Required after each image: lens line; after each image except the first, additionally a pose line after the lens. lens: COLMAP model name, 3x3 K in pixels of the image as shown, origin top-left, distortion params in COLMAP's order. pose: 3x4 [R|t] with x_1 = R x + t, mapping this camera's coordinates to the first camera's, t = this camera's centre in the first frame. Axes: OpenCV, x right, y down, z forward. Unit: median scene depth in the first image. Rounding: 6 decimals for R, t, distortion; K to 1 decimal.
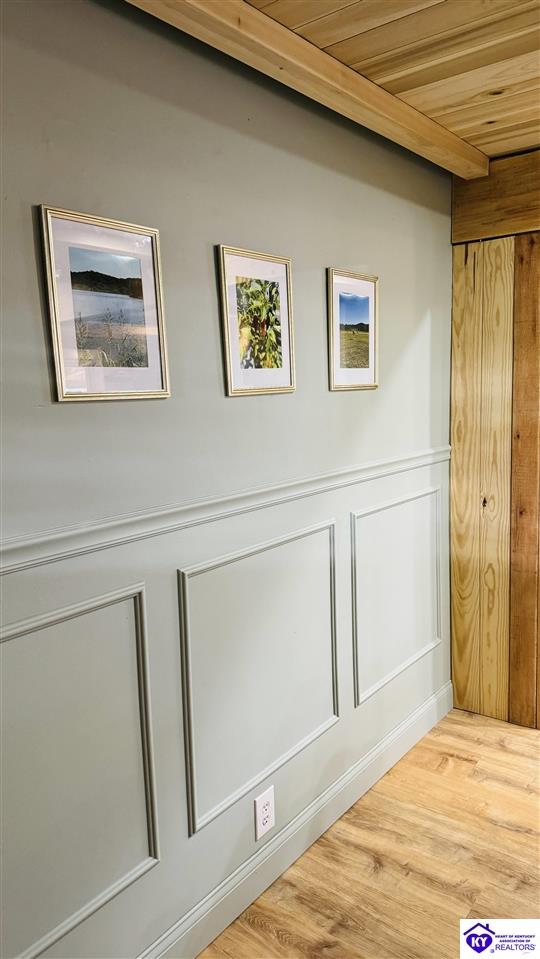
lens RADIAL K [[678.3, 0, 272.7], [0, 678.3, 483.1], [0, 0, 1]] dist [0.087295, -0.099012]
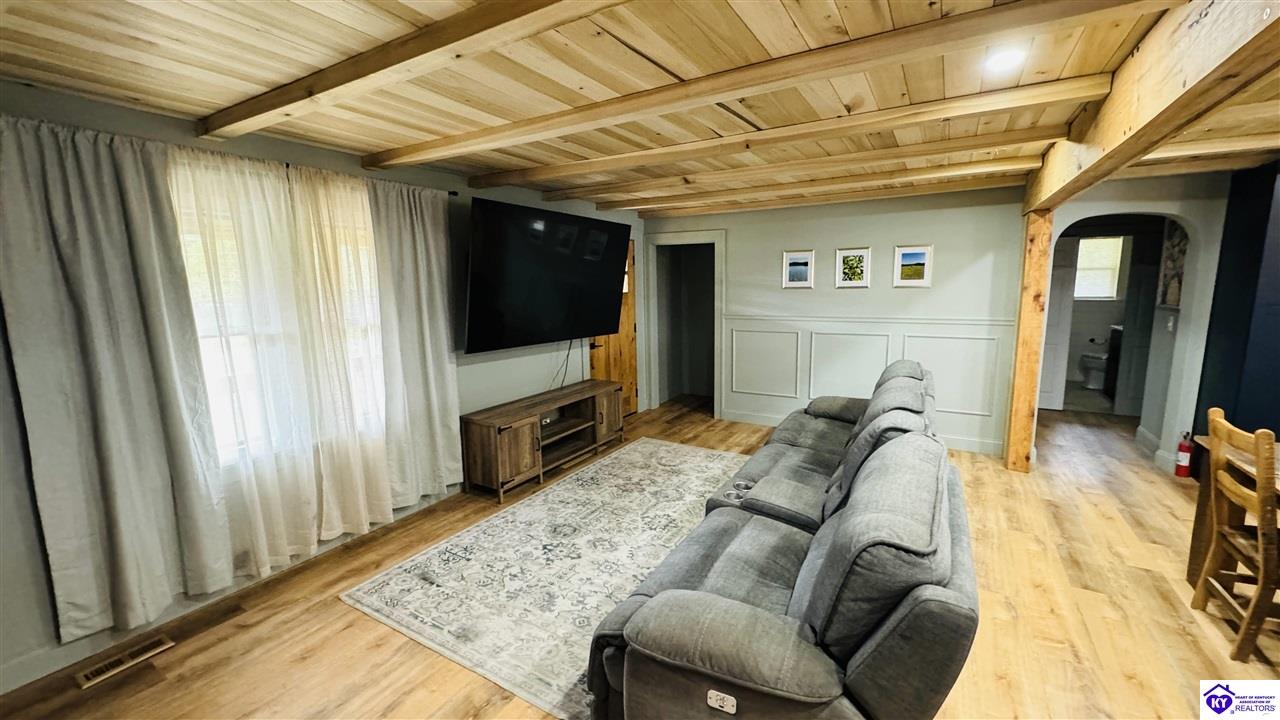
lens RADIAL K [[509.3, 0, 641.1], [0, 509.3, 358.9], [0, 0, 1]] dist [-0.002125, -0.000139]
pose [[0.121706, 0.182257, -0.975690, 2.014524], [-0.129138, 0.977549, 0.166496, -0.060558], [0.984130, 0.105735, 0.142510, -0.307023]]
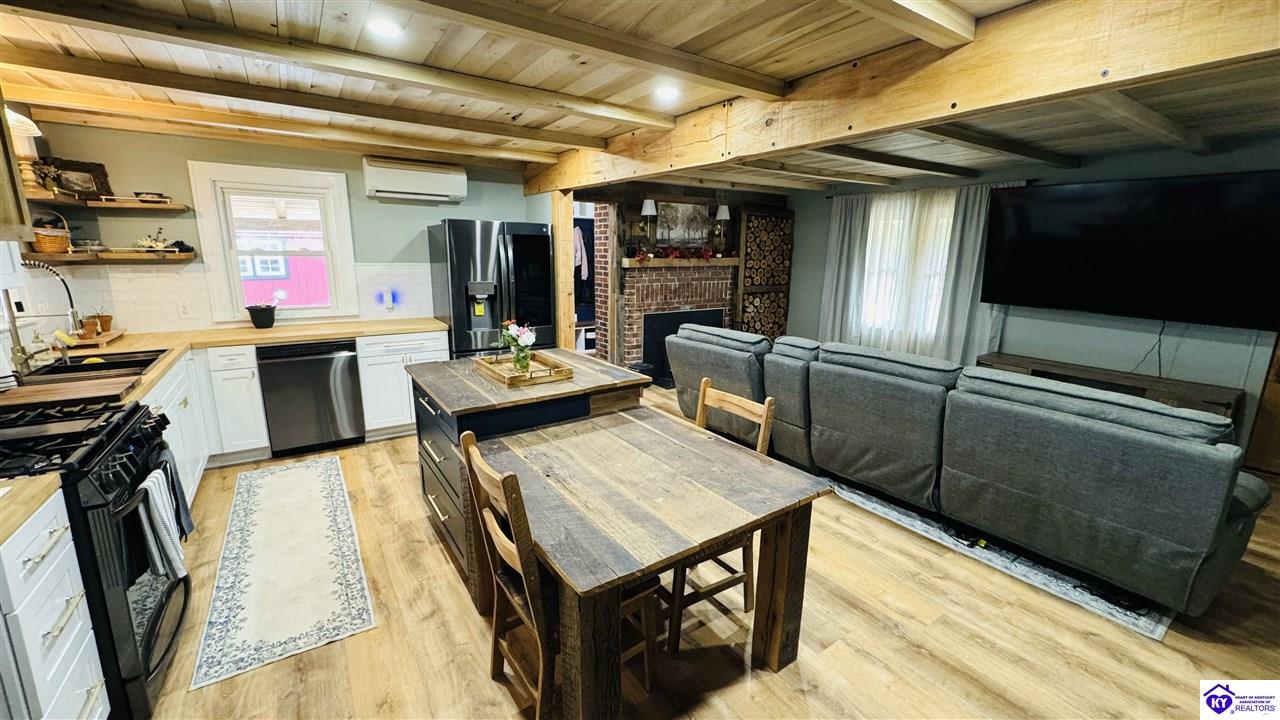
lens RADIAL K [[509.3, 0, 641.1], [0, 509.3, 358.9], [0, 0, 1]] dist [-0.002125, -0.000139]
pose [[-0.950502, -0.042928, 0.307739, 1.151263], [0.064624, 0.941441, 0.330927, -0.325279], [-0.303924, 0.334434, -0.892067, 1.789548]]
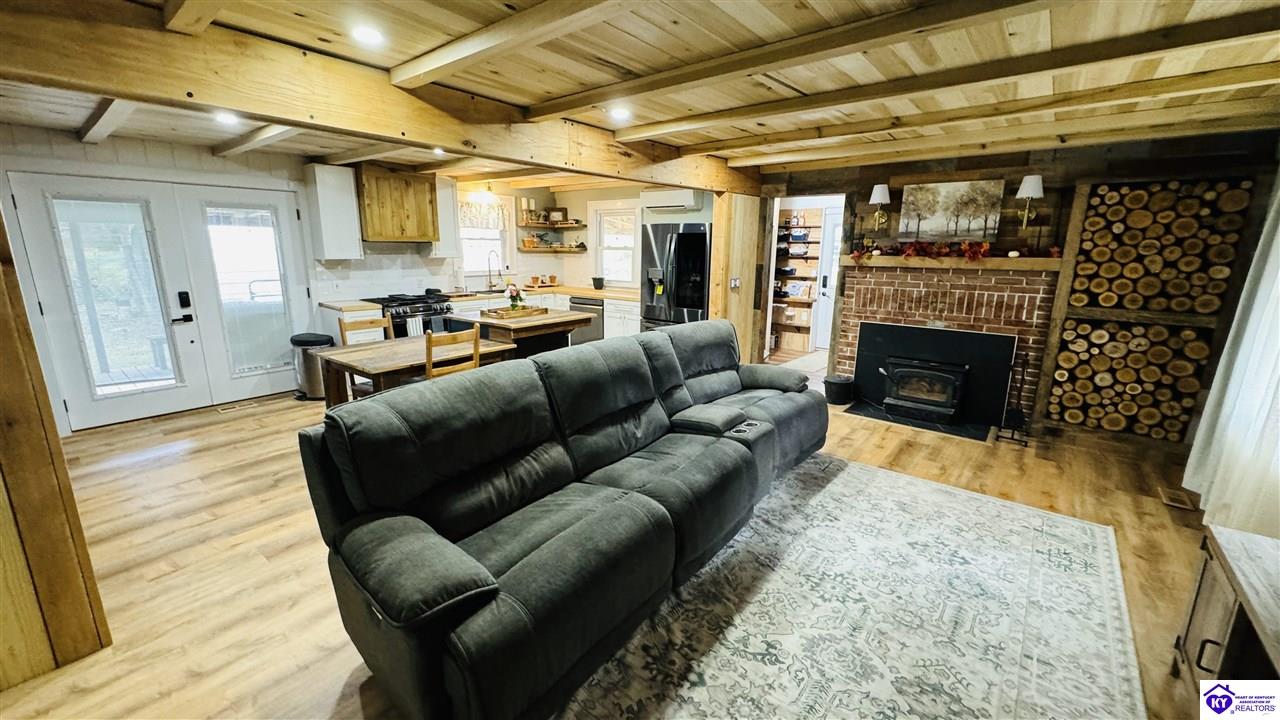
lens RADIAL K [[509.3, 0, 641.1], [0, 509.3, 358.9], [0, 0, 1]] dist [-0.002125, -0.000139]
pose [[0.018170, -0.183149, 0.982917, -0.239987], [0.133951, 0.974663, 0.179135, -0.048182], [-0.990821, 0.128407, 0.042243, 0.282631]]
